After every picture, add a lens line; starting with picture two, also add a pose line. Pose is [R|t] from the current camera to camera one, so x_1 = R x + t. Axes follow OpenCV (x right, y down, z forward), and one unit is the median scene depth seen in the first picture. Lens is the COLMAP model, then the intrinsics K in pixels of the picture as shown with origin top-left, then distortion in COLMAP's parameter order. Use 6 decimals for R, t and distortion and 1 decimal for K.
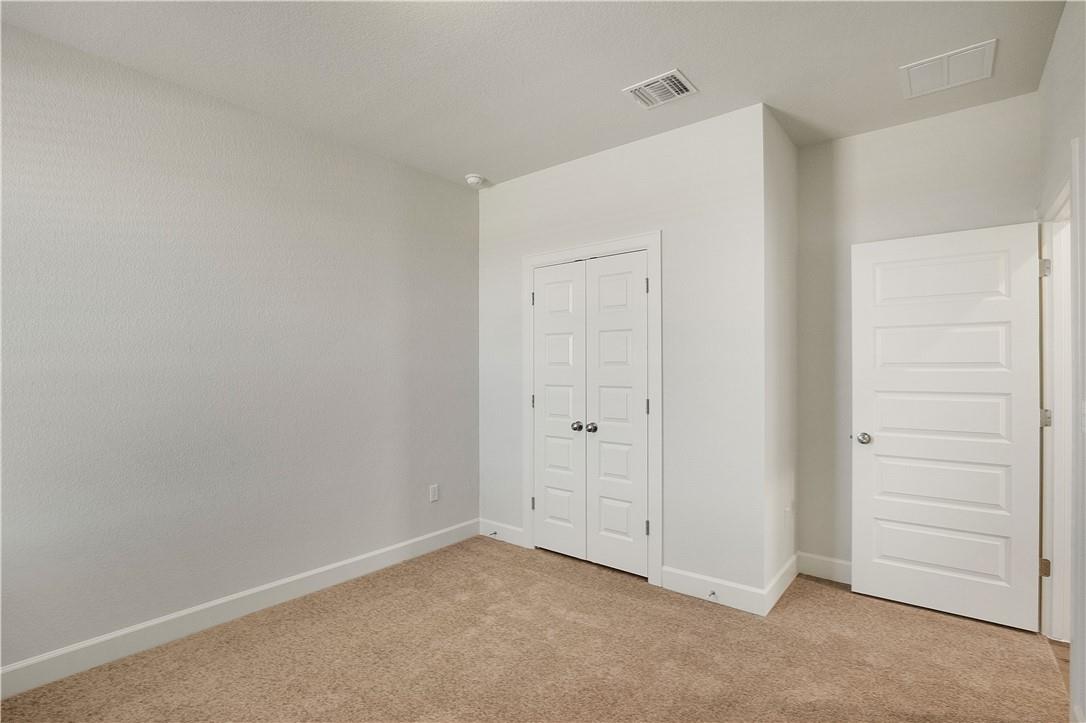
lens RADIAL K [[512.1, 0, 544.3], [0, 512.1, 362.2], [0, 0, 1]] dist [-0.024990, 0.001035]
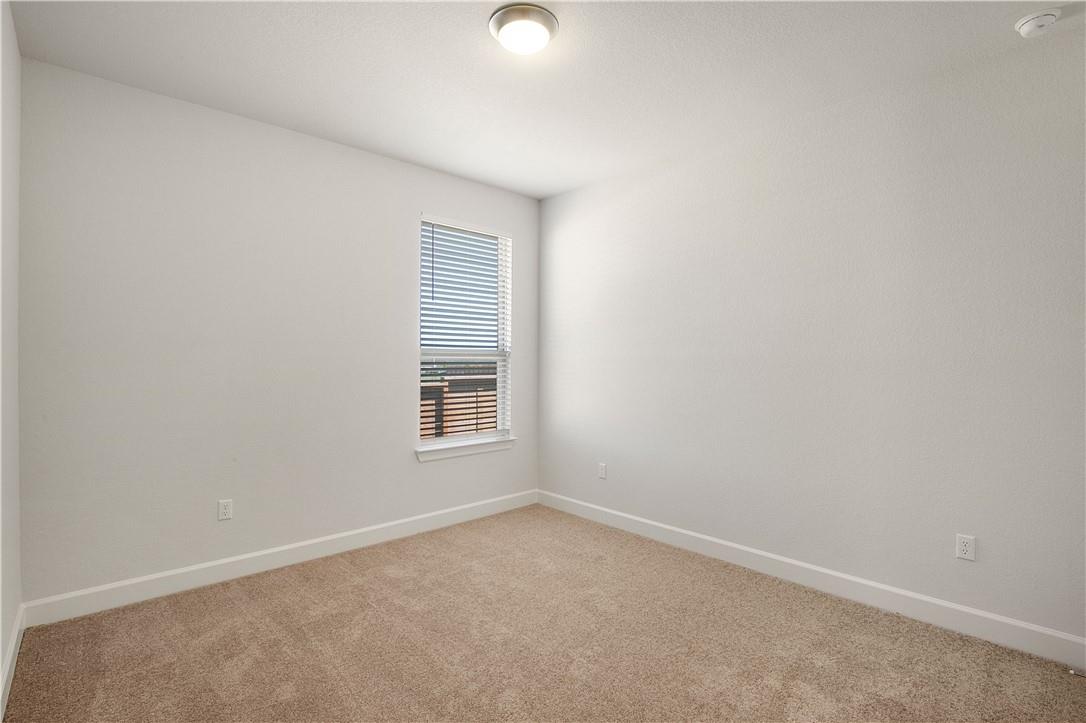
lens RADIAL K [[512.1, 0, 544.3], [0, 512.1, 362.2], [0, 0, 1]] dist [-0.024990, 0.001035]
pose [[-0.138445, 0.010933, -0.990310, 0.639559], [0.006554, 0.999927, 0.010123, 0.003691], [0.990348, -0.005089, -0.138507, 0.694438]]
